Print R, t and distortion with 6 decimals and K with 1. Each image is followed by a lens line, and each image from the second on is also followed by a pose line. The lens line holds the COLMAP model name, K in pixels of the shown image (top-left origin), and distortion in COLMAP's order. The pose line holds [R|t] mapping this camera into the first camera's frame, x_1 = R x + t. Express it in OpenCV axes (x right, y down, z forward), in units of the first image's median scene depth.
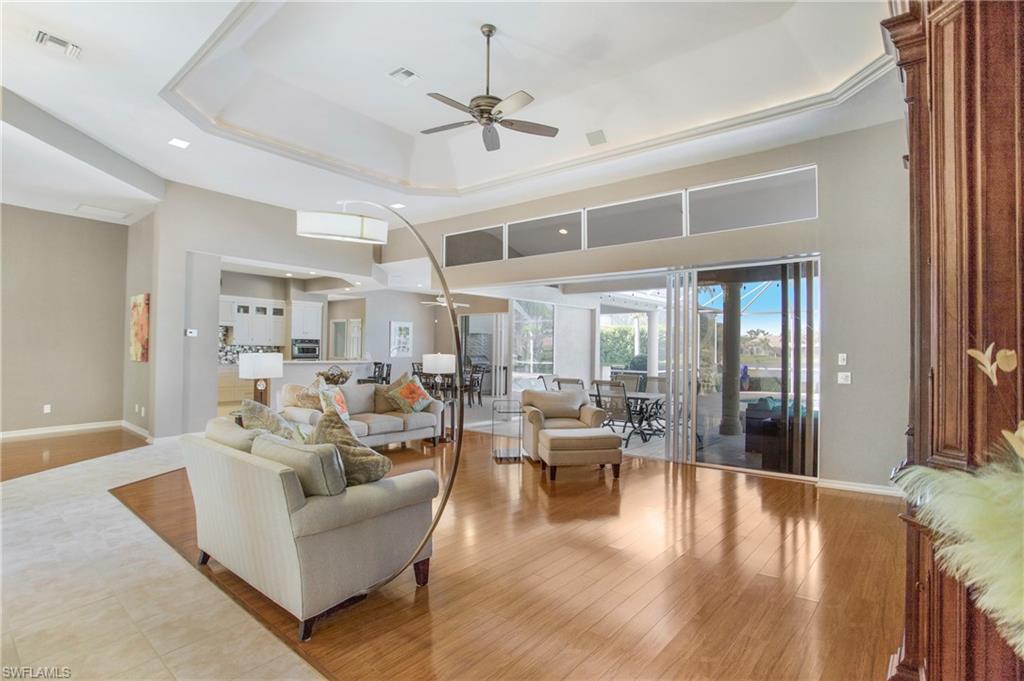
lens RADIAL K [[501.7, 0, 512.0], [0, 501.7, 340.5], [0, 0, 1]] dist [-0.033313, -0.000015]
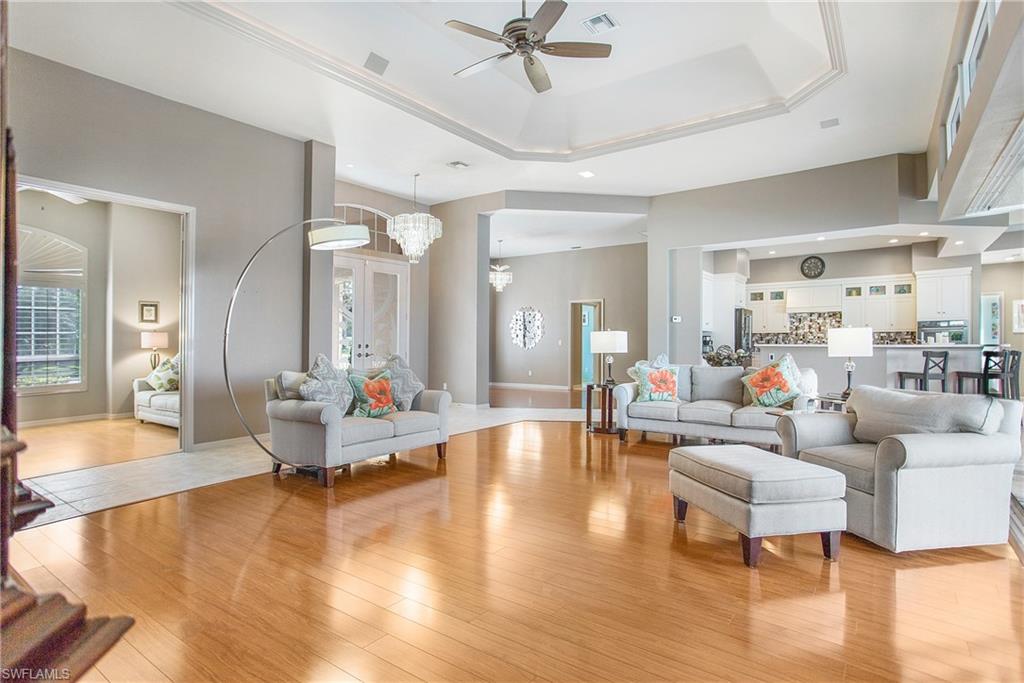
lens RADIAL K [[503.7, 0, 564.4], [0, 503.7, 337.0], [0, 0, 1]] dist [-0.003457, -0.000286]
pose [[0.113702, -0.023972, -0.993226, 0.295187], [0.025954, 0.999439, -0.021151, 0.024468], [0.993176, -0.023373, 0.114260, 0.374059]]
